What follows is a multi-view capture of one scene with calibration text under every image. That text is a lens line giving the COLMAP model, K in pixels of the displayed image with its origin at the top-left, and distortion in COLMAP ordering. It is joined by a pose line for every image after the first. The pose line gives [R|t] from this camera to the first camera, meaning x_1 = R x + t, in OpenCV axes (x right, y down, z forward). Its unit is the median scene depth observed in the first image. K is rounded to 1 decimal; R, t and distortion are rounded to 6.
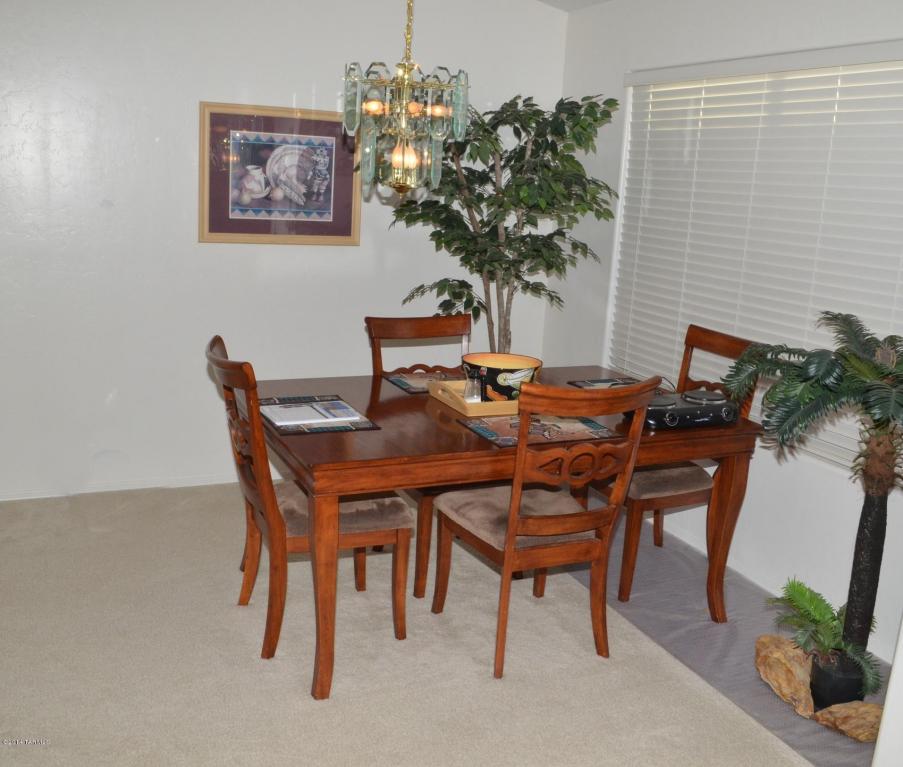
lens RADIAL K [[987.6, 0, 451.5], [0, 987.6, 383.5], [0, 0, 1]] dist [0.144214, 0.002641]
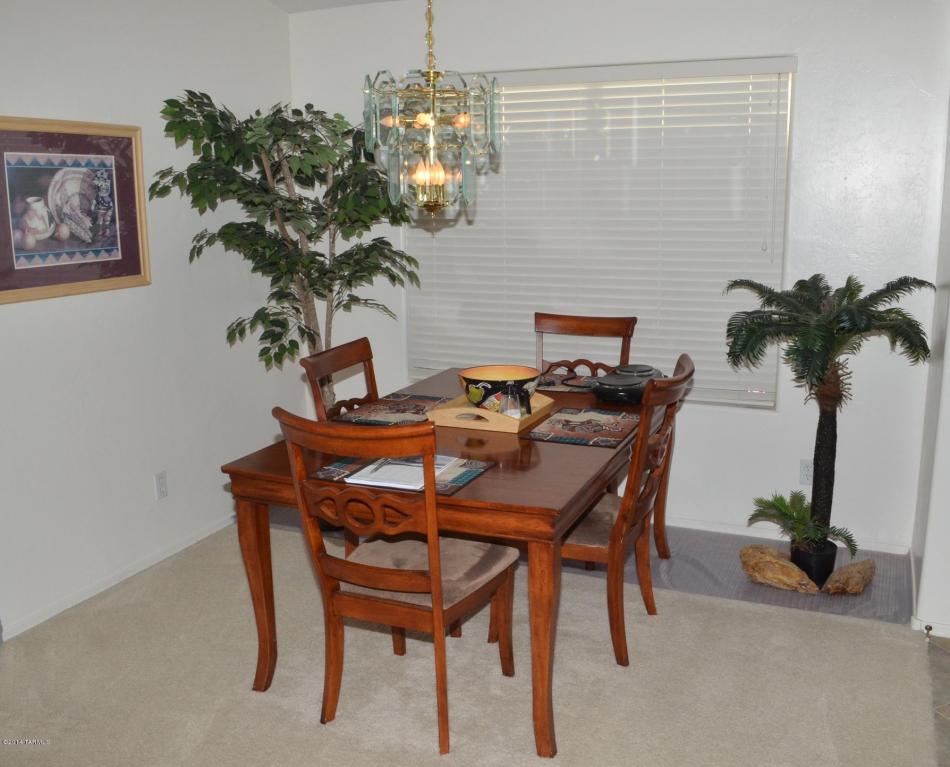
lens RADIAL K [[925.1, 0, 475.0], [0, 925.1, 383.5], [0, 0, 1]] dist [0.014250, 0.007427]
pose [[0.729467, -0.200712, 0.653906, -0.437366], [0.203171, 0.976414, 0.073056, -0.063442], [-0.653146, 0.079563, 0.753041, 0.262998]]
